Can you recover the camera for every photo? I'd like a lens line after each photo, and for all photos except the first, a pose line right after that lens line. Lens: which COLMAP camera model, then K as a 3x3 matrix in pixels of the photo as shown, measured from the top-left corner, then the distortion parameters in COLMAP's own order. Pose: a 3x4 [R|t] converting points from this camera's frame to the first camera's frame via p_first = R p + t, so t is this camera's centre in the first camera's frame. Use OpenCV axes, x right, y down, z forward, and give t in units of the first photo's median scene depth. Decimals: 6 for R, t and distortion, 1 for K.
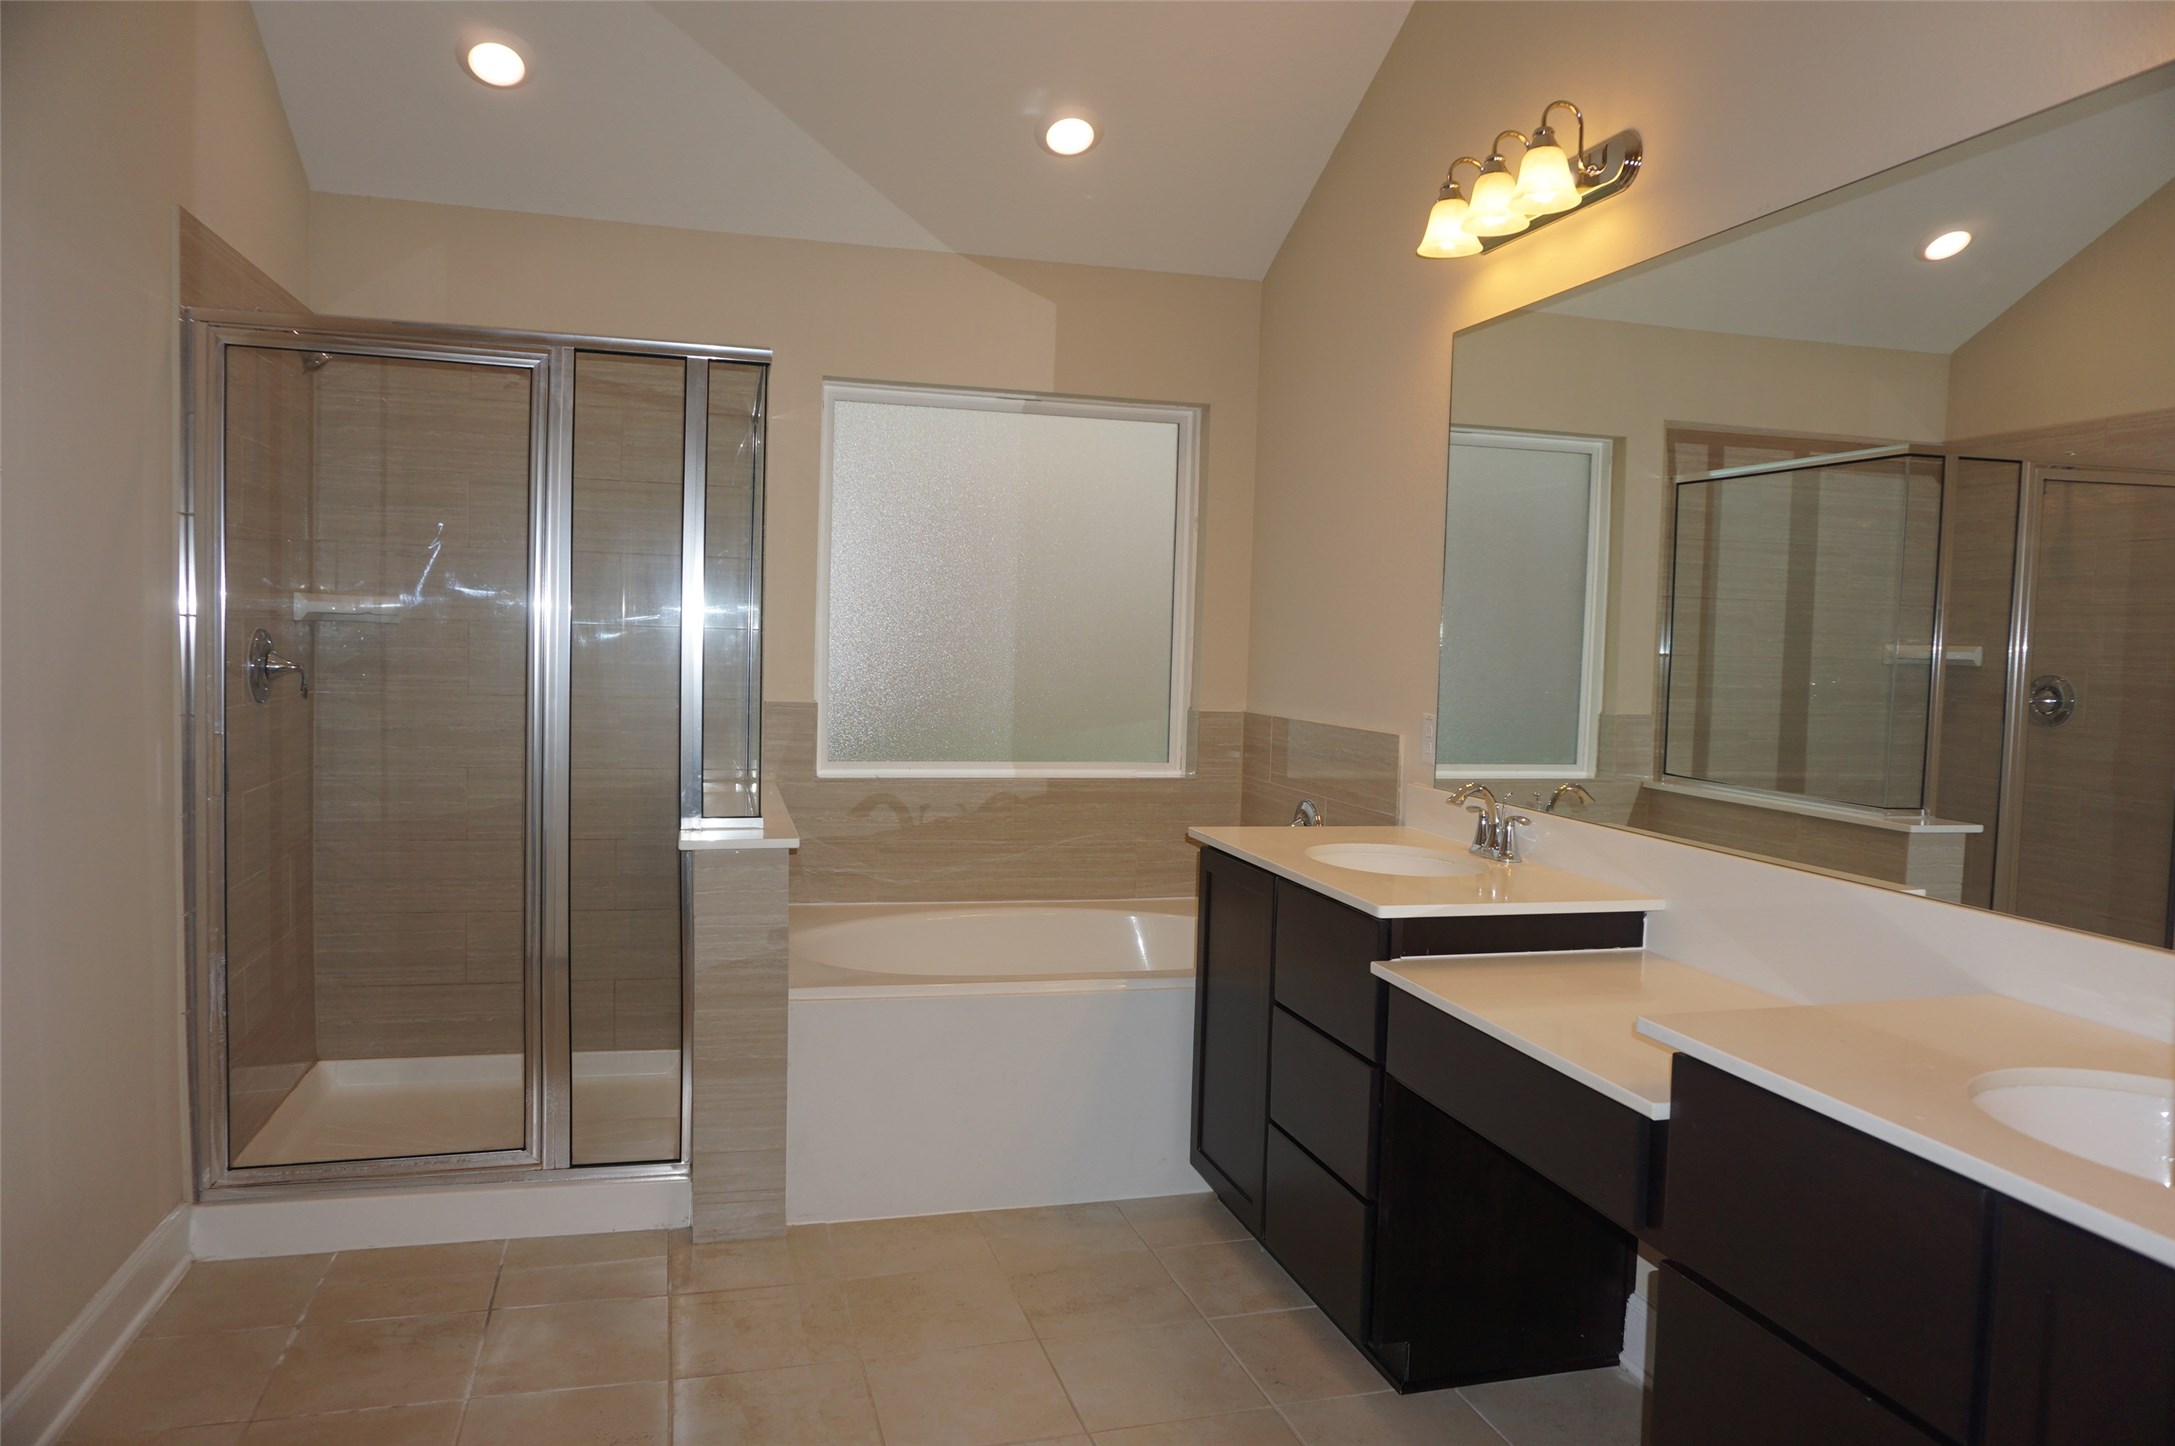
lens RADIAL K [[1516.6, 0, 1069.7], [0, 1516.6, 721.4], [0, 0, 1]] dist [-0.061310, 0.028499]
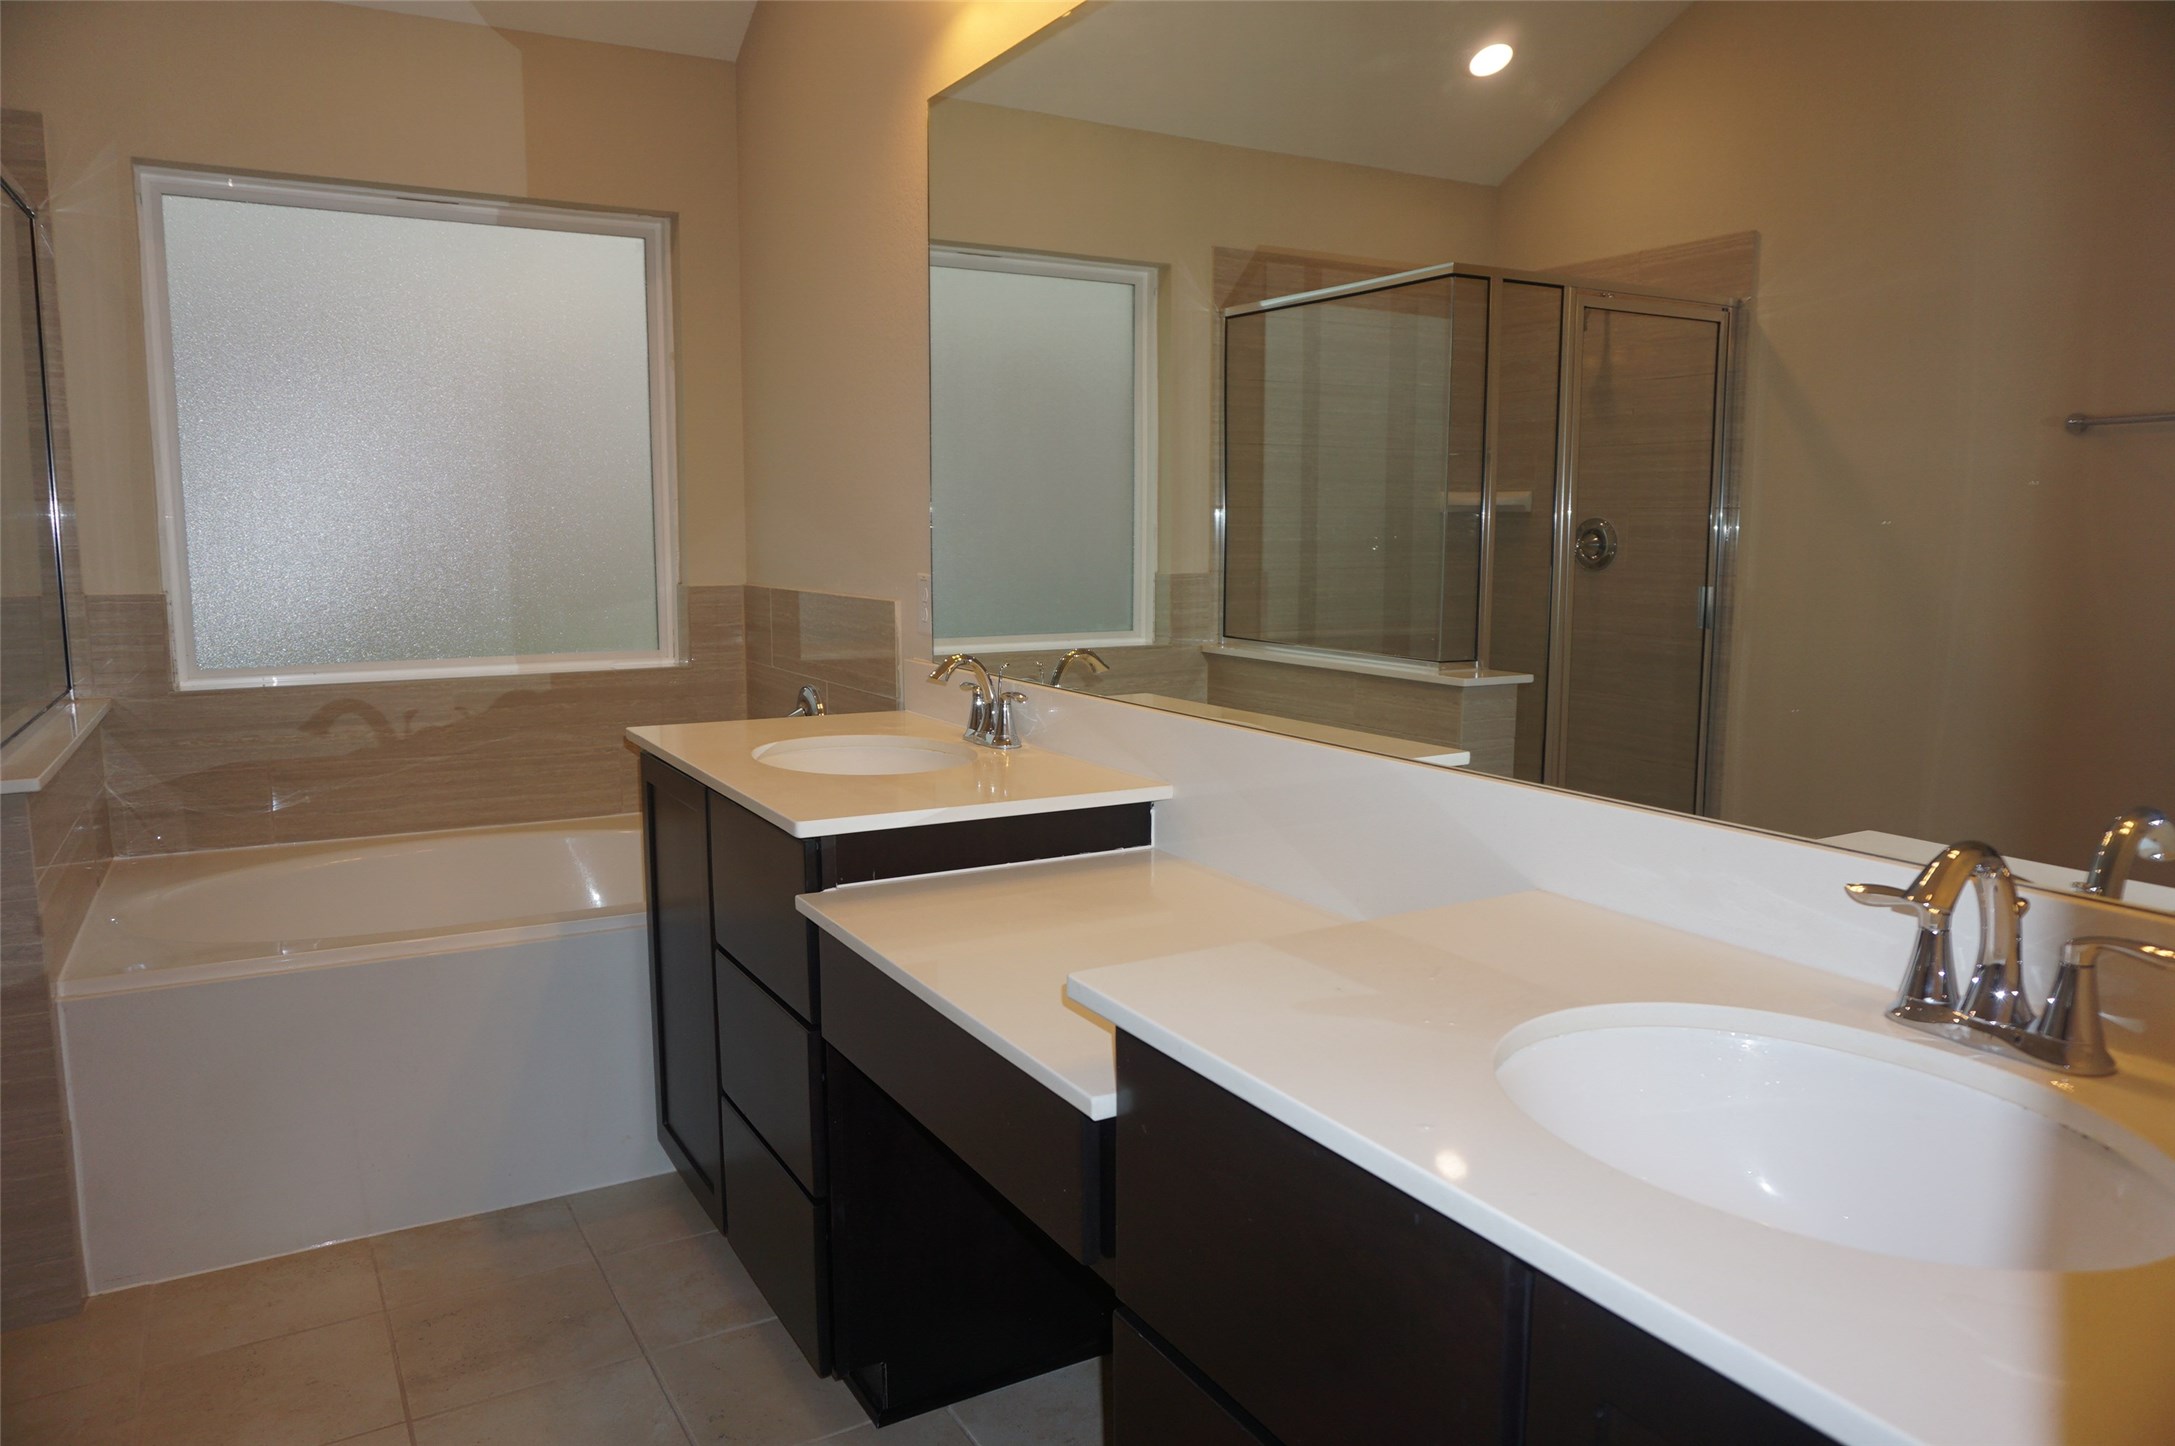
lens RADIAL K [[1474.9, 0, 1126.4], [0, 1474.9, 728.6], [0, 0, 1]] dist [-0.064250, 0.033751]
pose [[0.961989, -0.061564, 0.266057, 0.126400], [0.039619, 0.995413, 0.087081, 0.013672], [-0.270198, -0.073230, 0.960016, 0.190782]]
